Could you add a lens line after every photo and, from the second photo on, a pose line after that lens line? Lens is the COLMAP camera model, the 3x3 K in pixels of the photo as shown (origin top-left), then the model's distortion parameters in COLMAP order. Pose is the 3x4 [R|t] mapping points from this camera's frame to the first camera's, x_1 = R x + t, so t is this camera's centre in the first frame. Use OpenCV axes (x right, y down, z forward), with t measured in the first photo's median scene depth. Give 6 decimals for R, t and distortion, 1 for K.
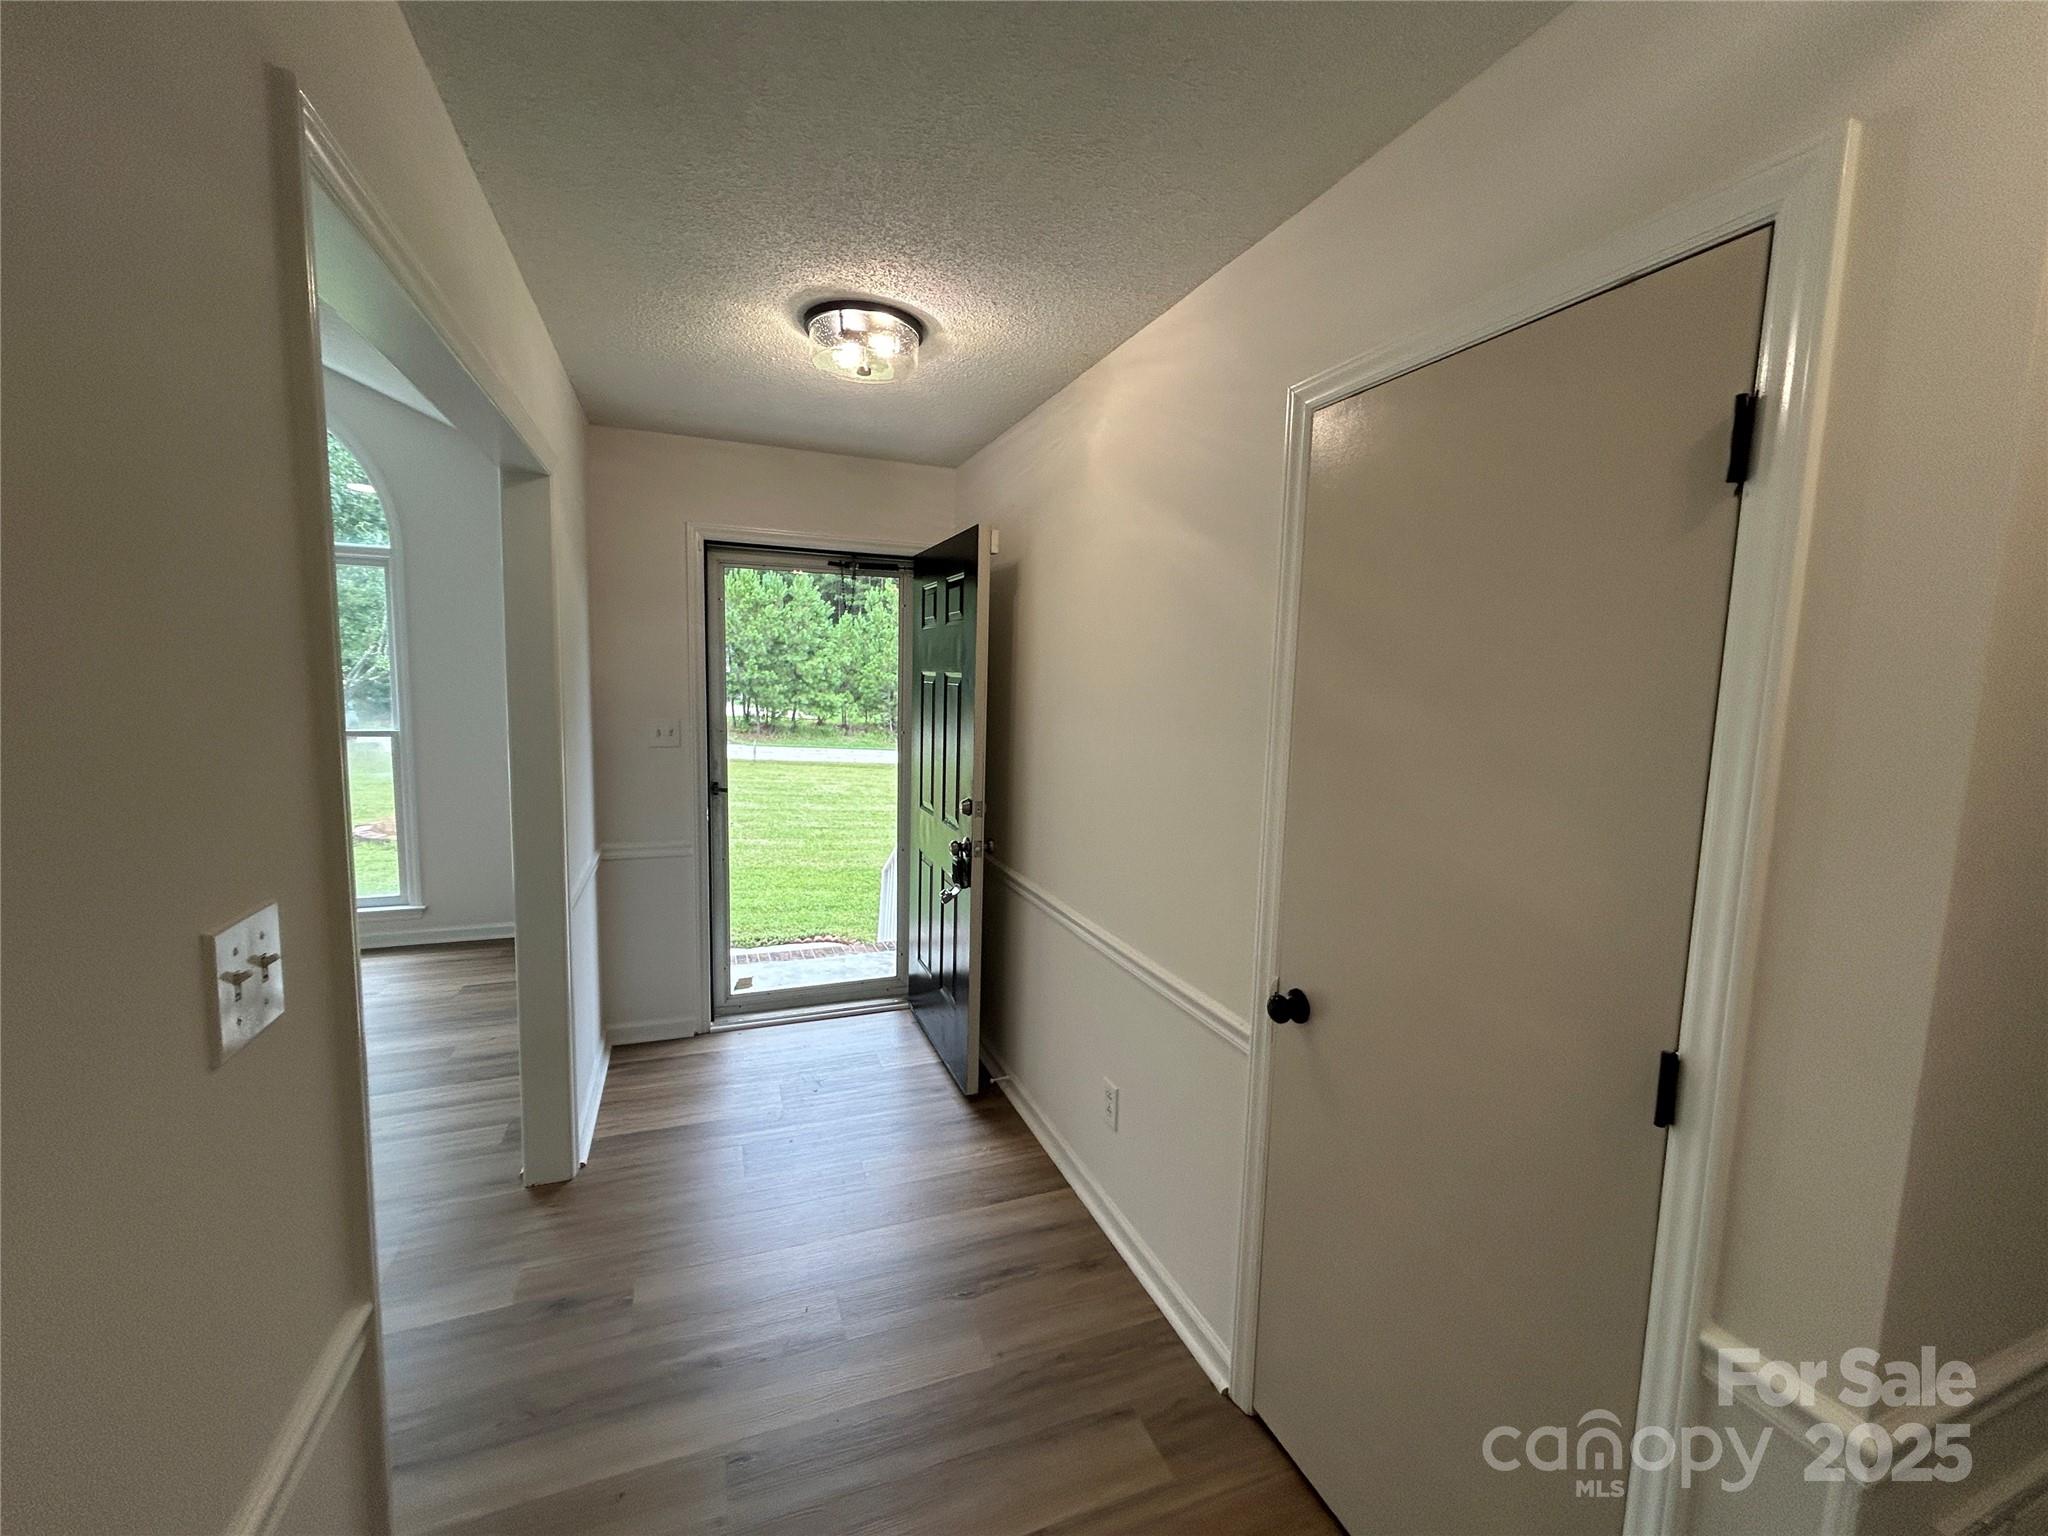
lens RADIAL K [[828.7, 0, 1018.6], [0, 828.7, 765.0], [0, 0, 1]] dist [-0.000939, -0.000114]
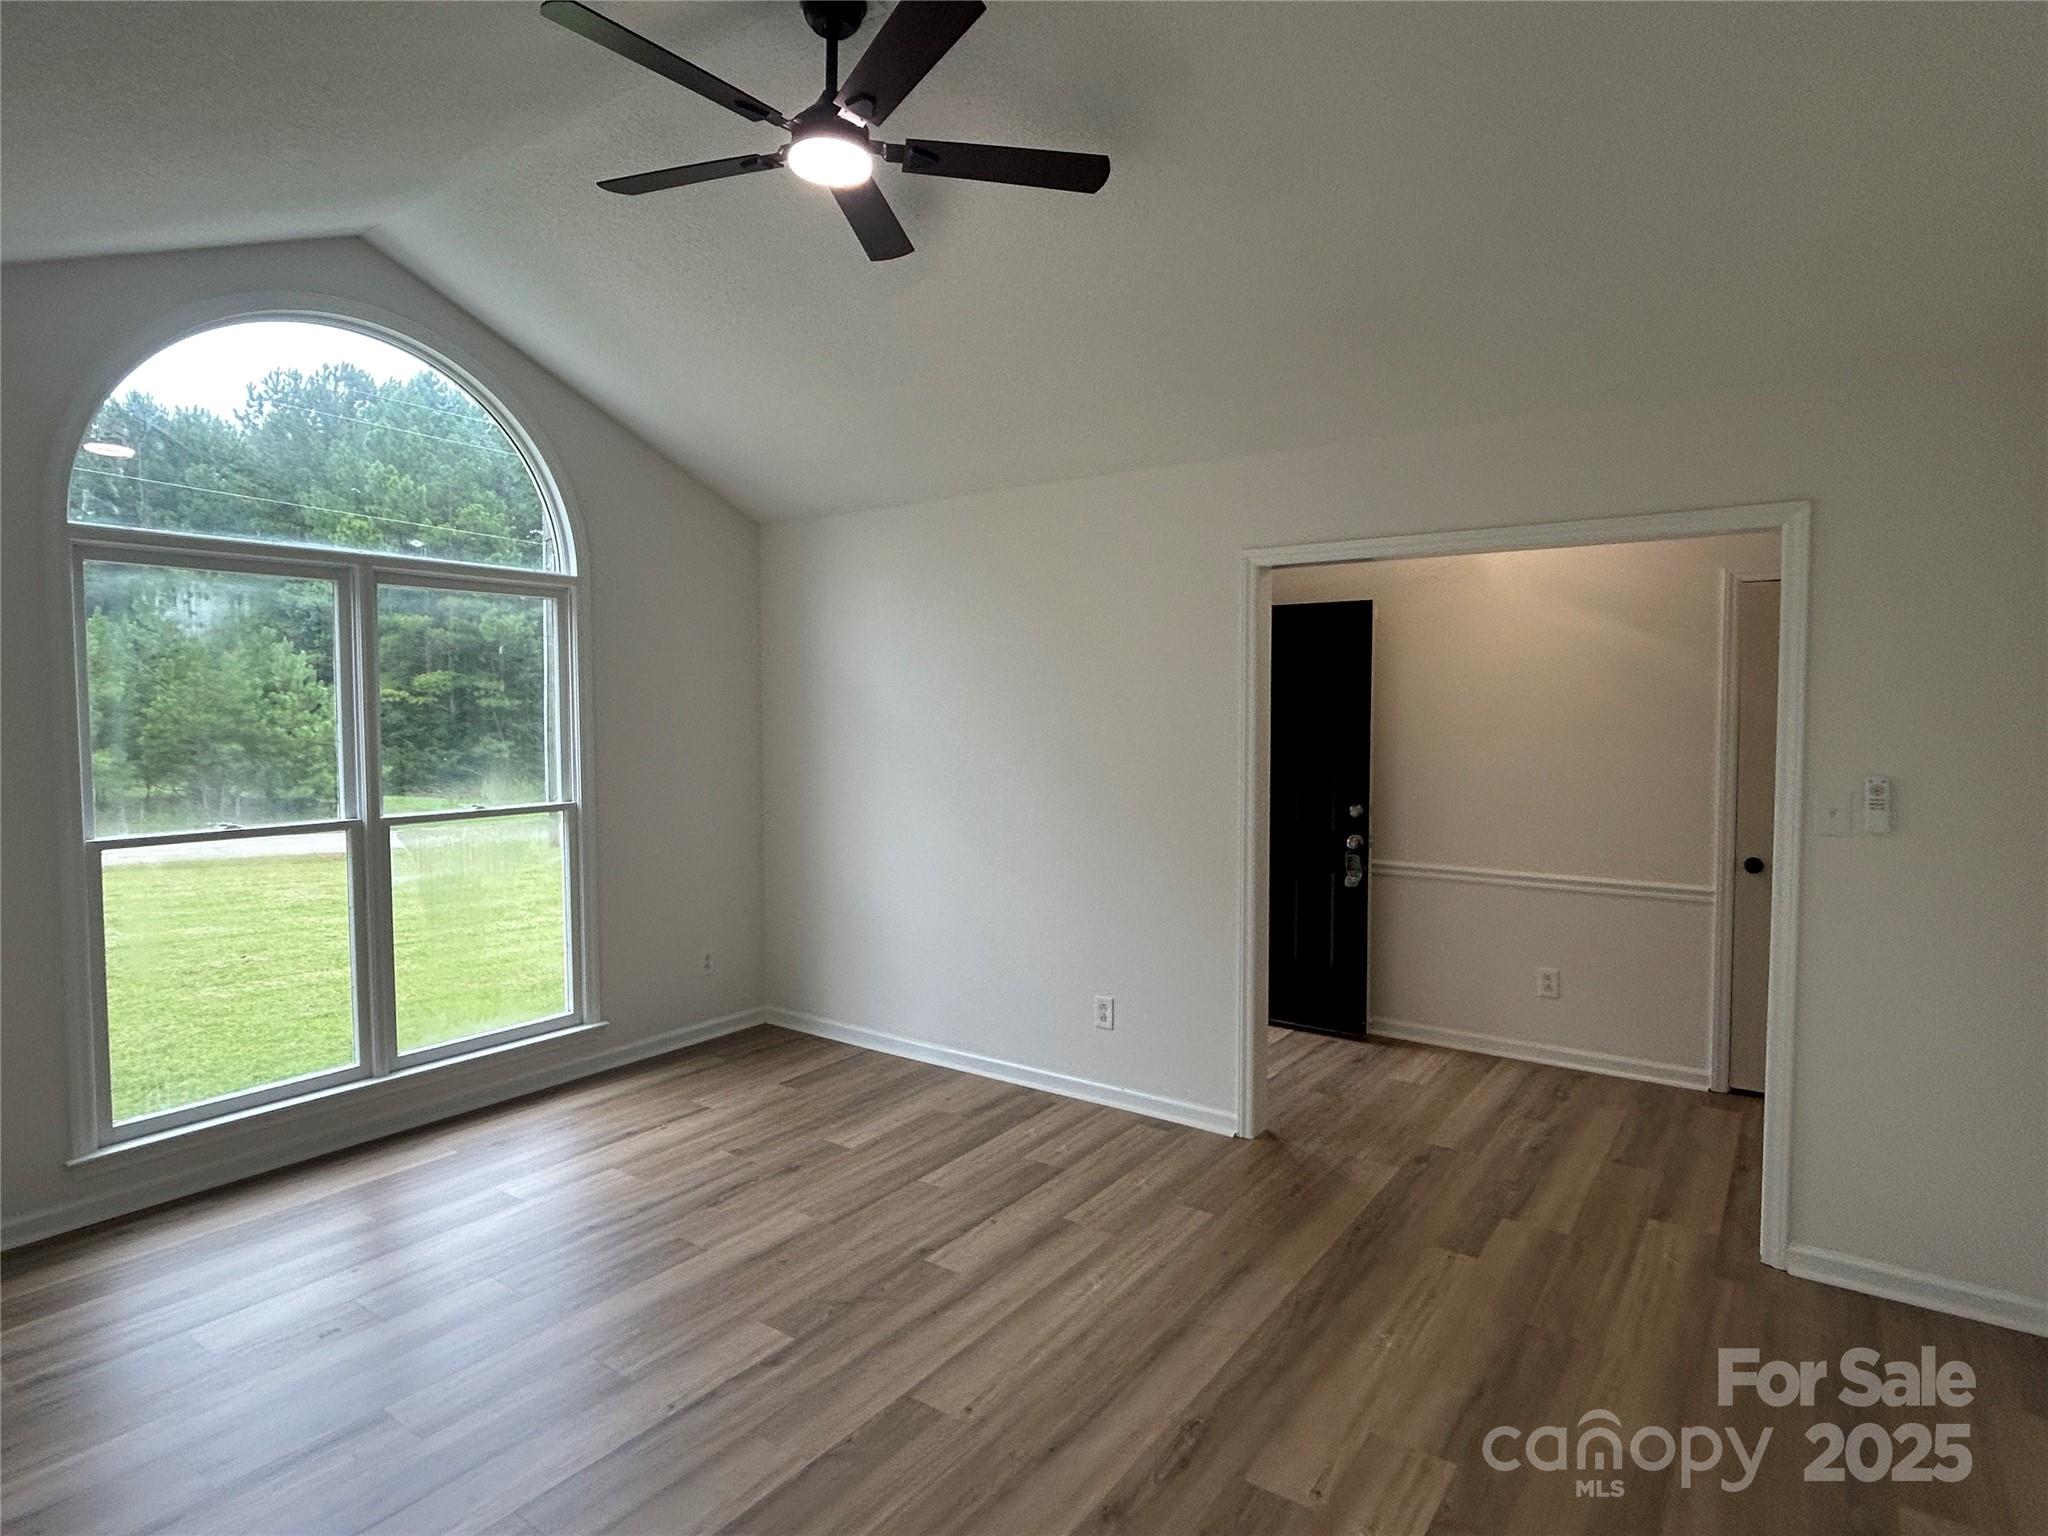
lens RADIAL K [[1118.9, 0, 1026.8], [0, 1118.9, 762.7], [0, 0, 1]] dist [0.001121, -0.000112]
pose [[0.836307, -0.056421, 0.545351, -0.996154], [0.084090, 0.996122, -0.025896, -0.015464], [-0.541774, 0.067516, 0.837808, -0.136522]]
